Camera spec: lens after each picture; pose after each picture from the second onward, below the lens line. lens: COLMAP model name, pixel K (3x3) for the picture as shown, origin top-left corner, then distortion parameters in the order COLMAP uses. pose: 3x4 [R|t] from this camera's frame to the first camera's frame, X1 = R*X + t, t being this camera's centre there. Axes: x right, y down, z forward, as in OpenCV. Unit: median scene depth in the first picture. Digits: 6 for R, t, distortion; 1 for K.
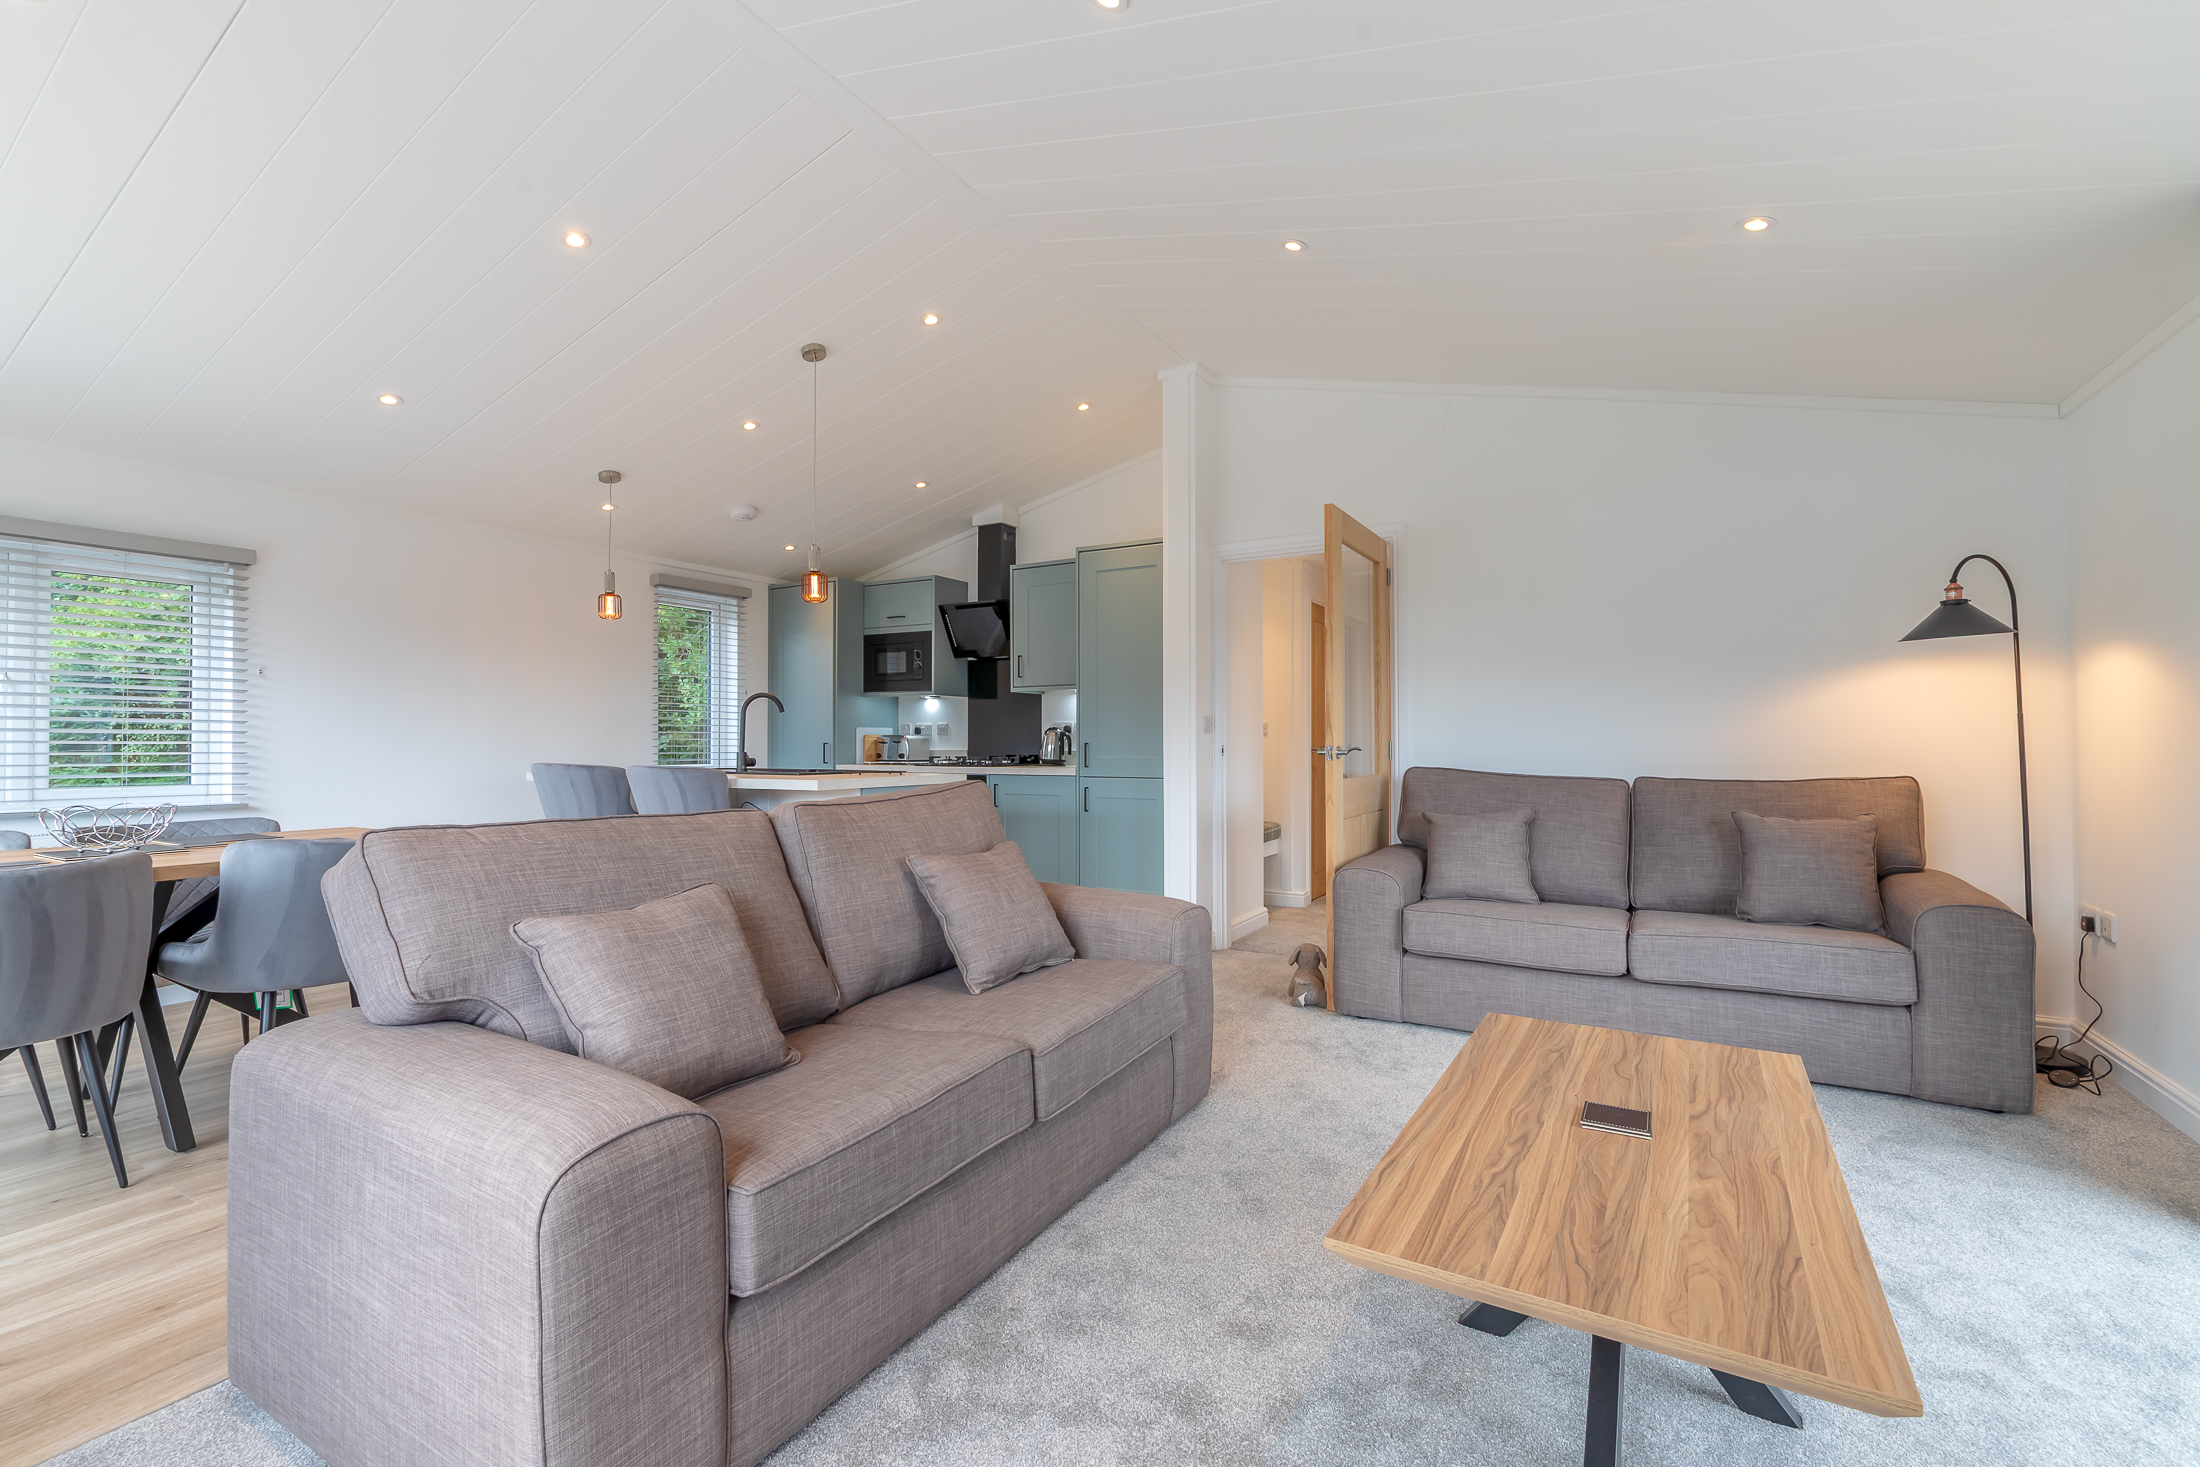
lens RADIAL K [[937.7, 0, 1100.0], [0, 937.7, 733.5], [0, 0, 1]] dist [-0.000958, -0.000043]
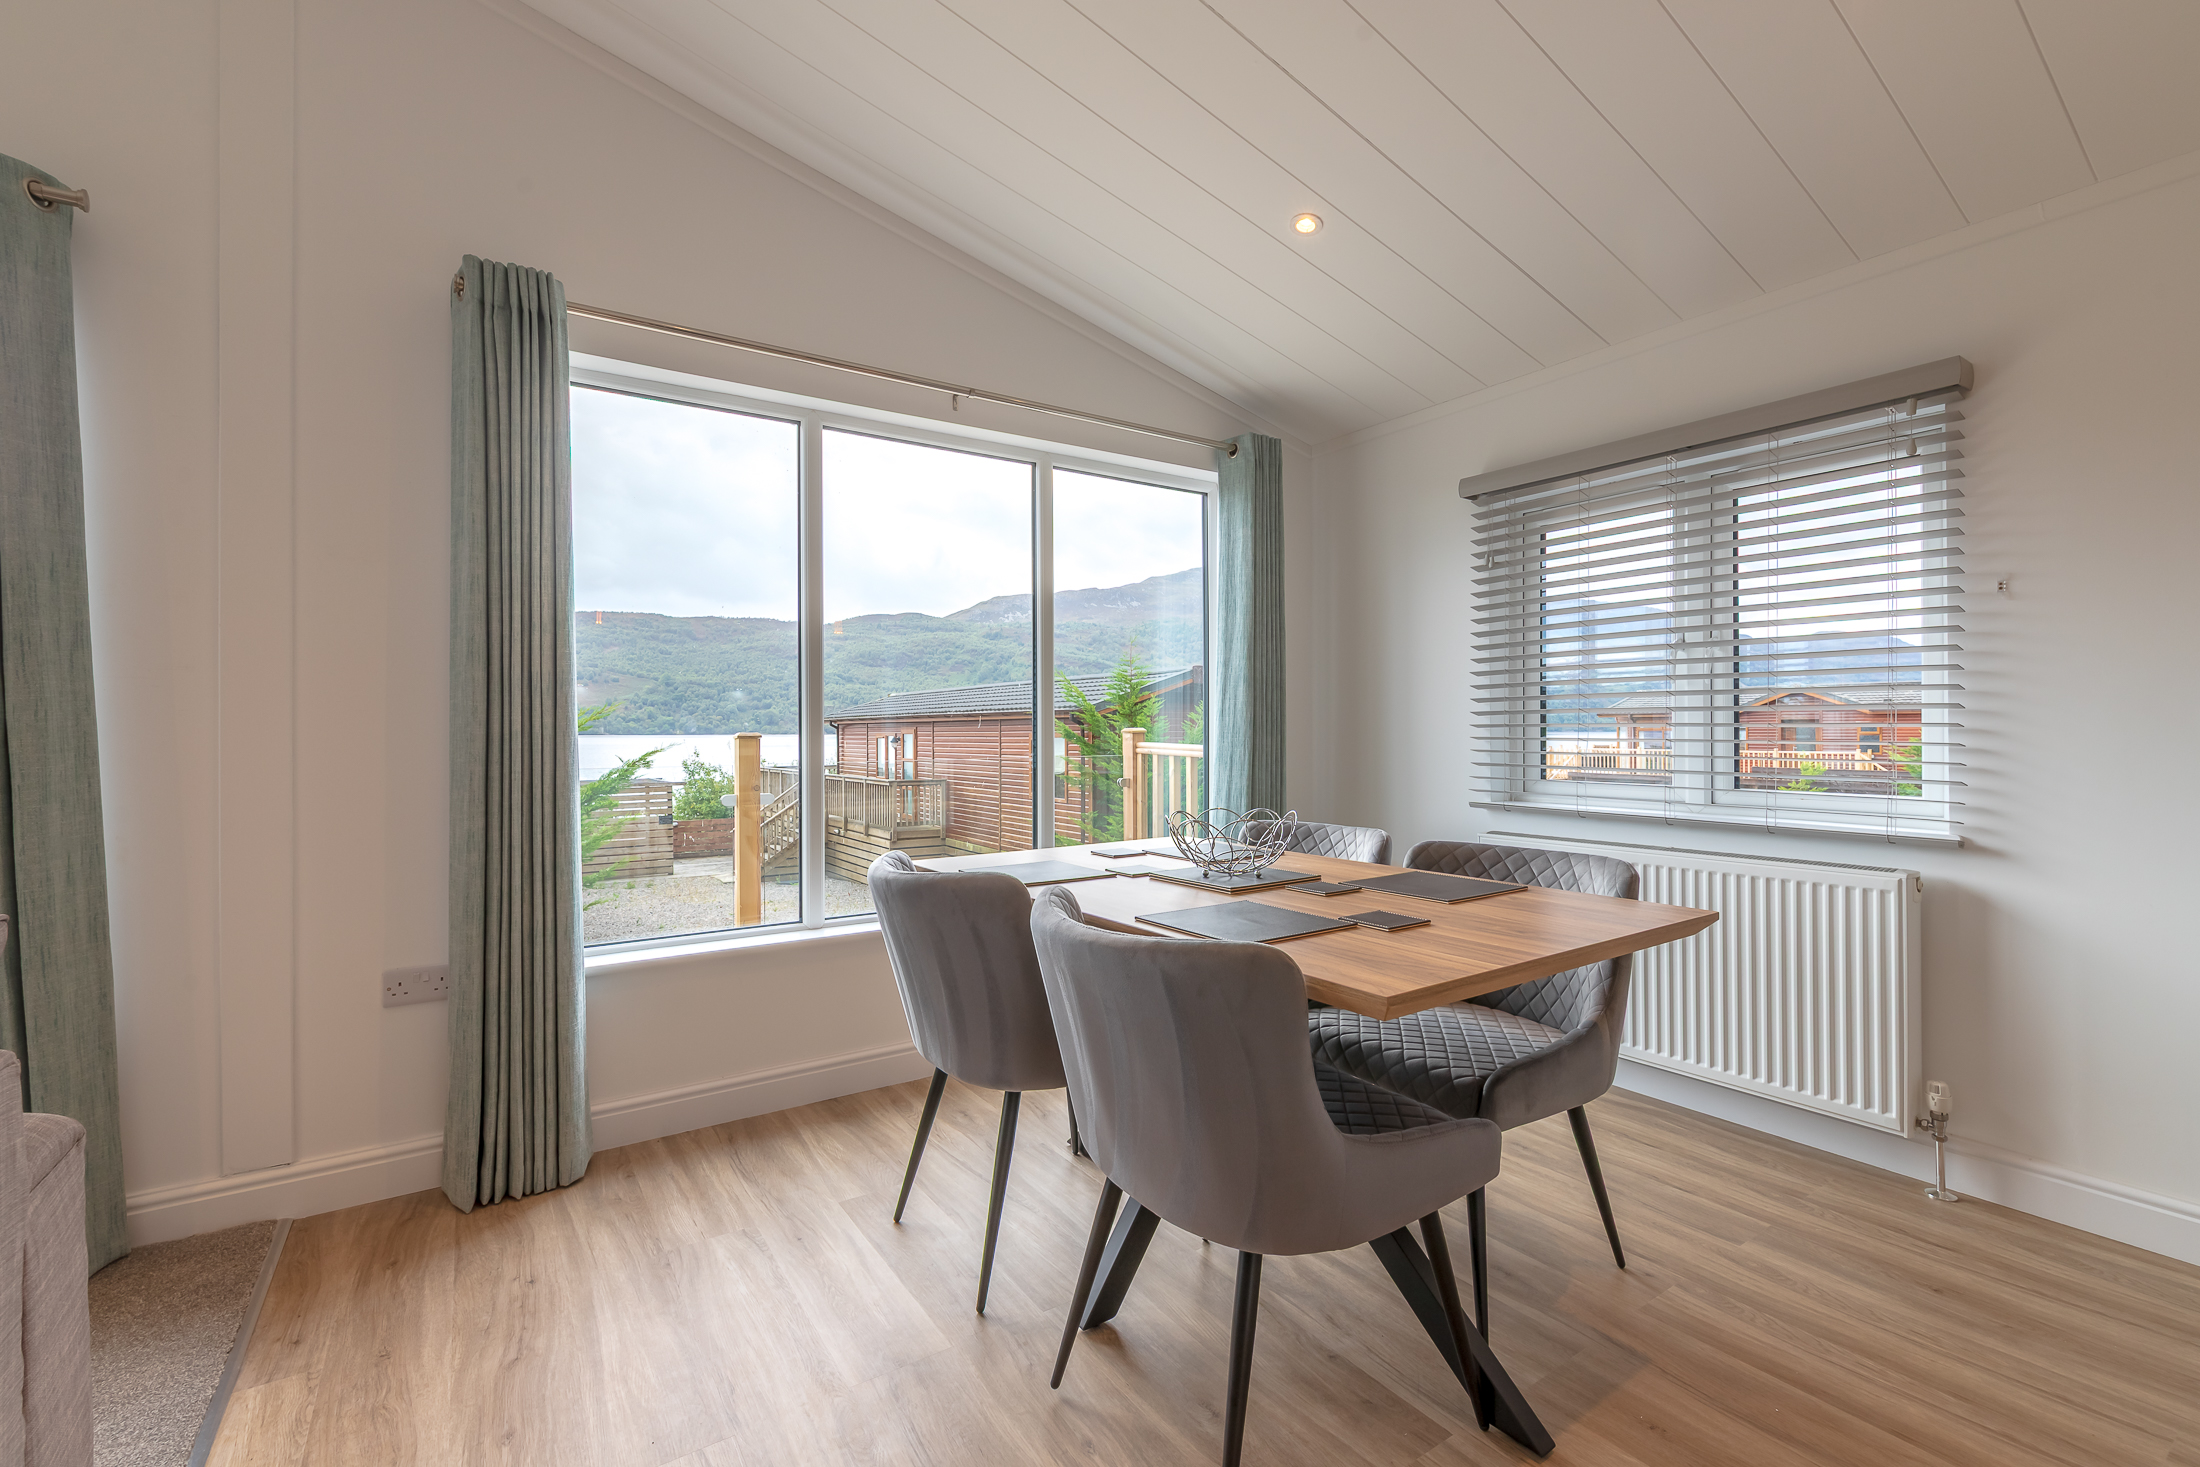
lens RADIAL K [[944.9, 0, 1093.5], [0, 944.9, 723.5], [0, 0, 1]] dist [0.000011, -0.000607]
pose [[-0.441566, -0.002548, -0.897225, -0.153688], [0.011466, 0.999898, -0.008482, 0.005186], [0.897156, -0.014032, -0.441491, 0.548709]]
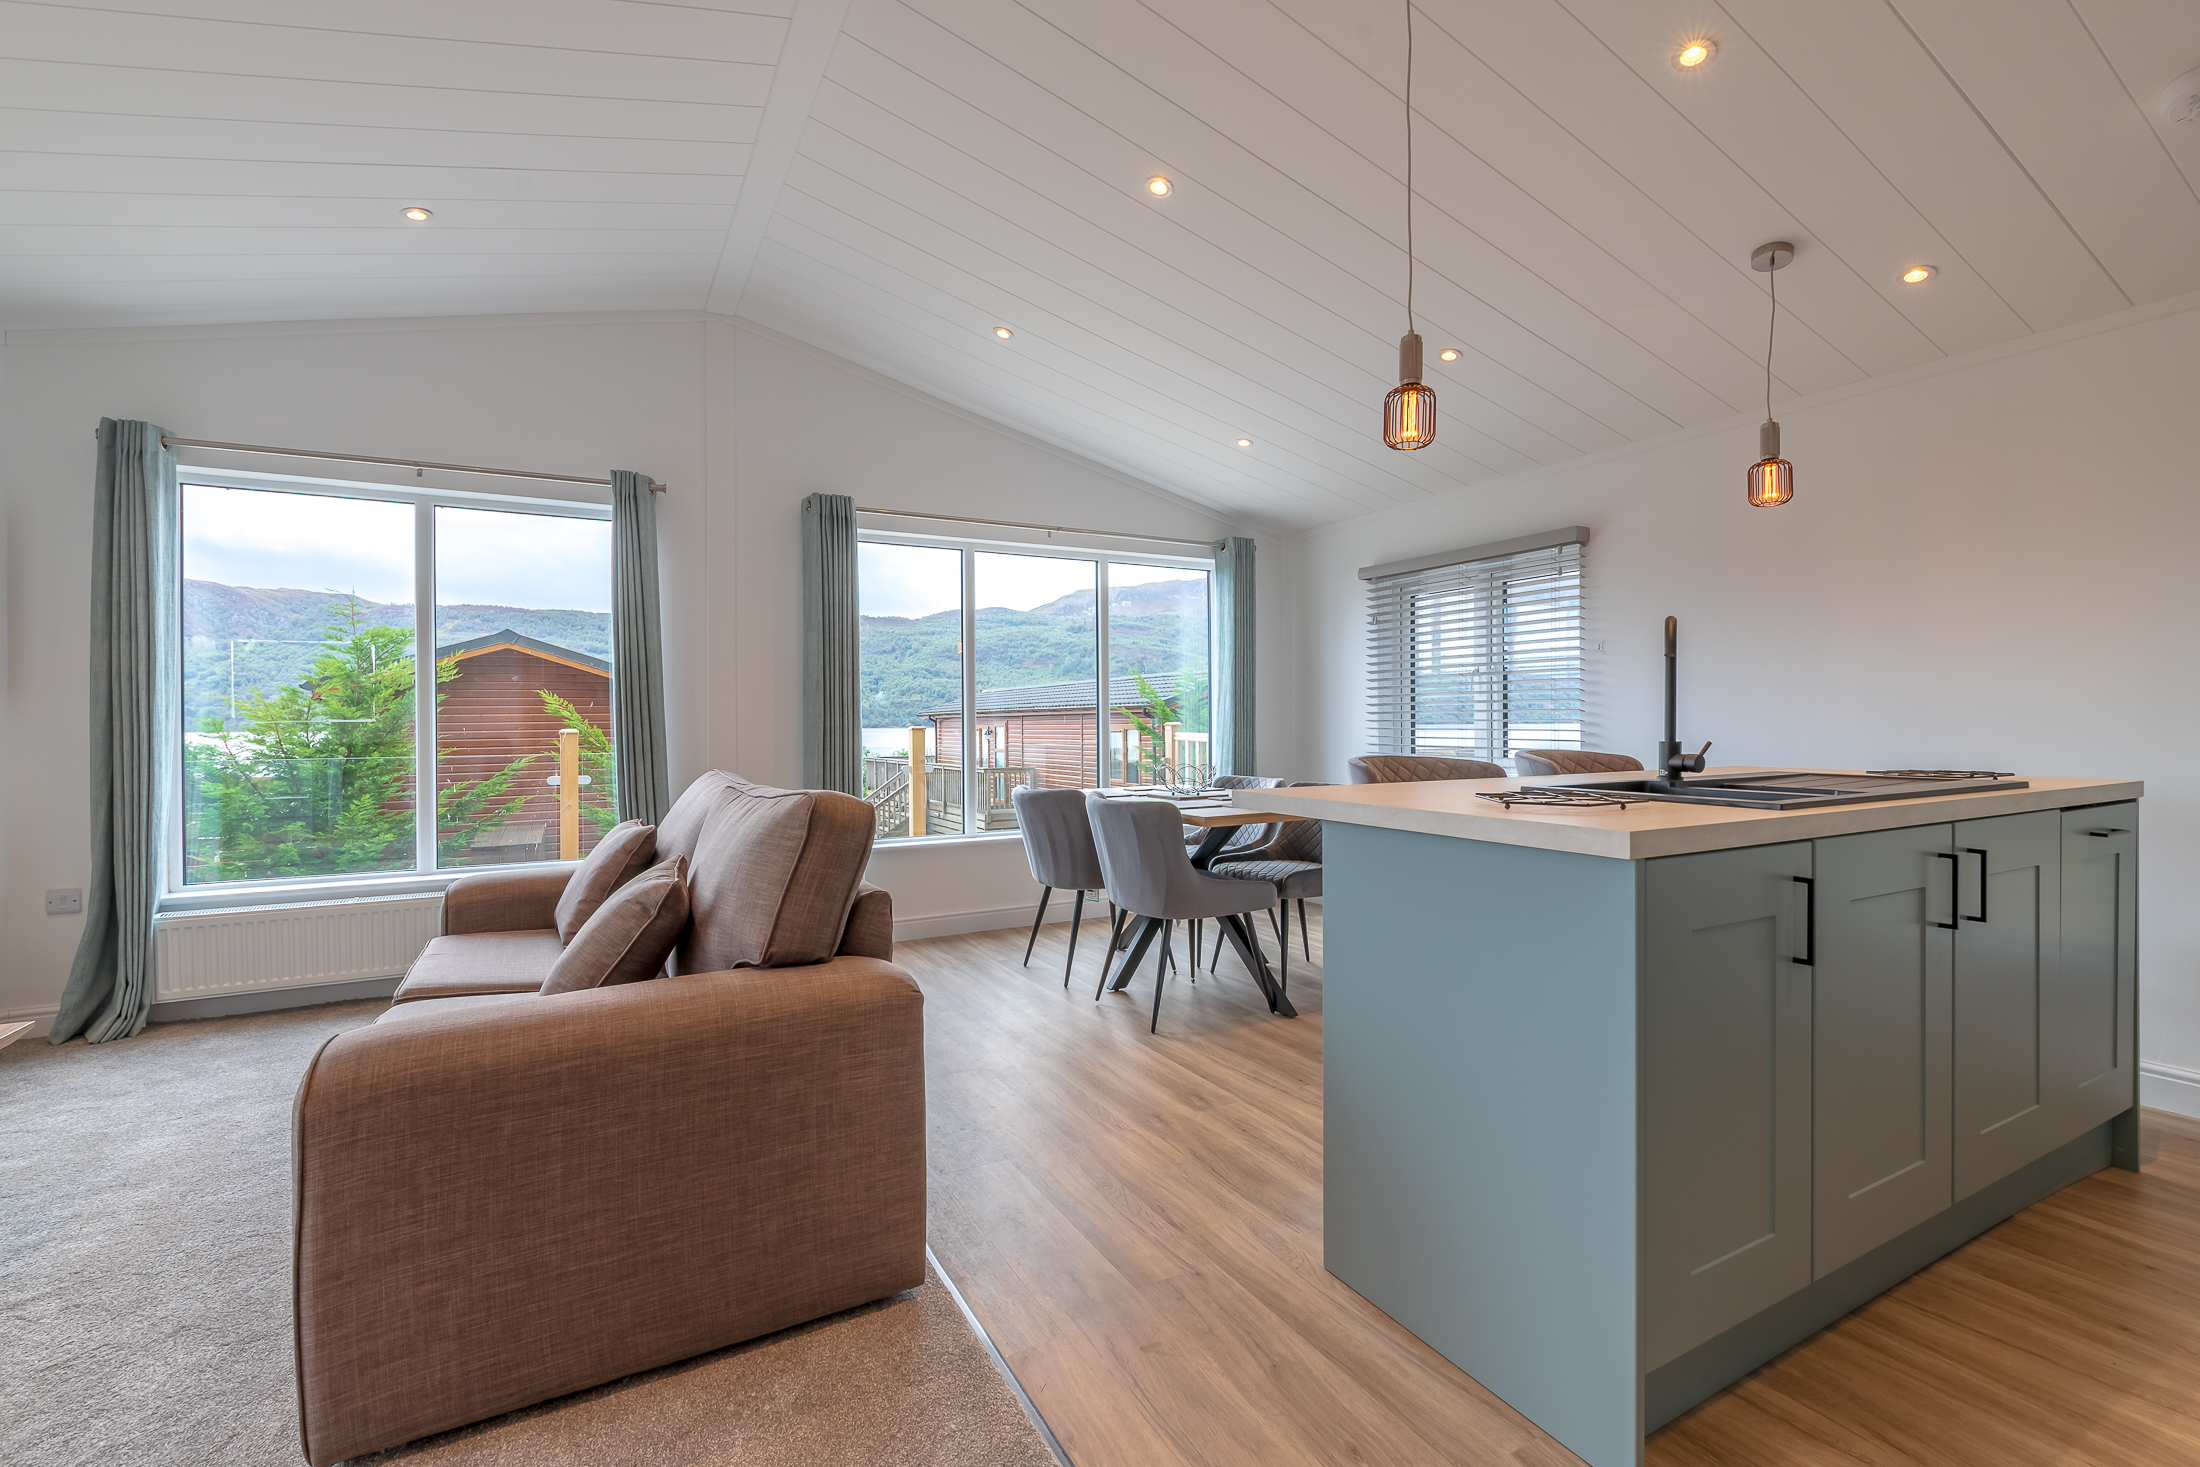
lens RADIAL K [[944.9, 0, 1093.5], [0, 944.9, 723.5], [0, 0, 1]] dist [0.000011, -0.000607]
pose [[-0.518521, 0.005647, -0.855046, 0.146543], [0.013823, 0.999903, -0.001778, 0.004851], [0.854953, -0.012741, -0.518549, 0.743071]]
